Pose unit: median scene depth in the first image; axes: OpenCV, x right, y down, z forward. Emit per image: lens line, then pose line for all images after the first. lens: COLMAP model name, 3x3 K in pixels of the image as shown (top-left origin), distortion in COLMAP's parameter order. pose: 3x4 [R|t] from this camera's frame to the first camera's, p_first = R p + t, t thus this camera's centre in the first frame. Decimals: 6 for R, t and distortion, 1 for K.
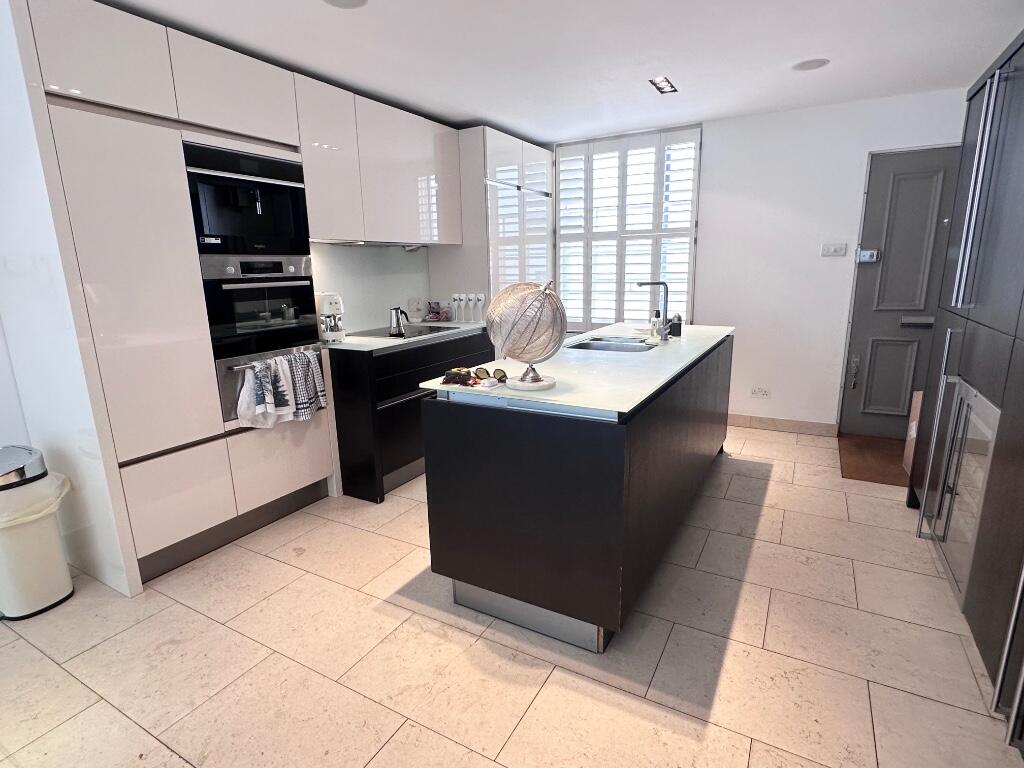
lens RADIAL K [[531.3, 0, 512.0], [0, 531.3, 384.0], [0, 0, 1]] dist [-0.000503, 0.000137]
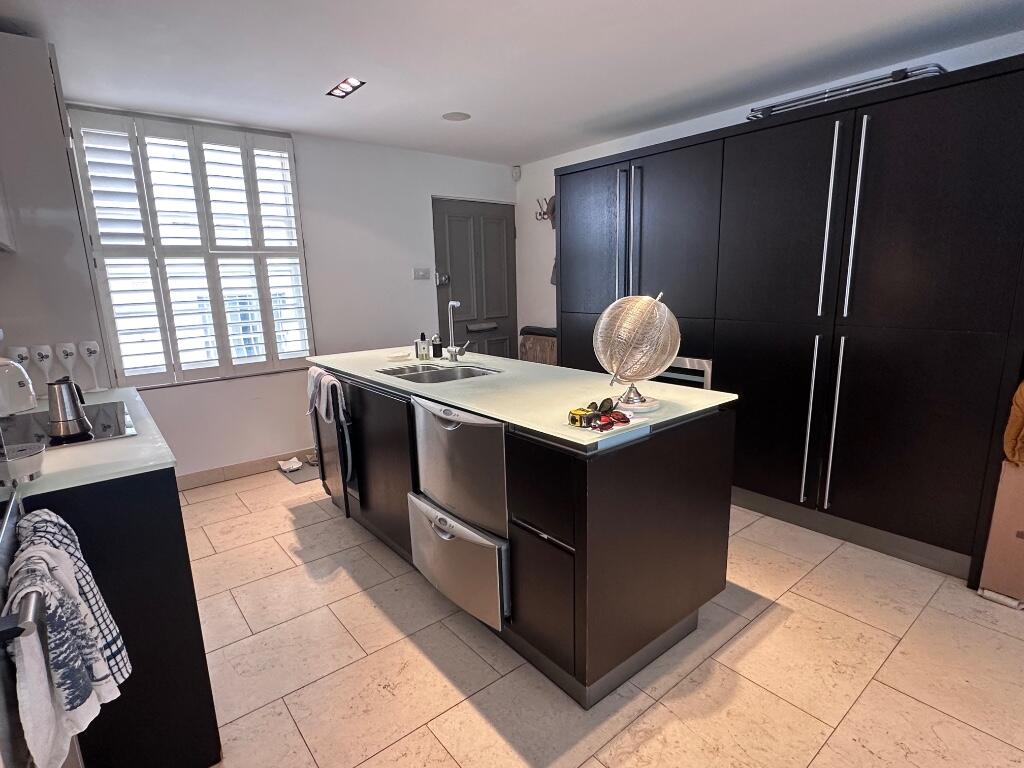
lens RADIAL K [[531.3, 0, 512.0], [0, 531.3, 384.0], [0, 0, 1]] dist [-0.000503, 0.000137]
pose [[0.371186, -0.172808, 0.912337, -0.396665], [0.221481, 0.970648, 0.093743, -0.076093], [-0.901758, 0.167269, 0.398565, 0.362388]]
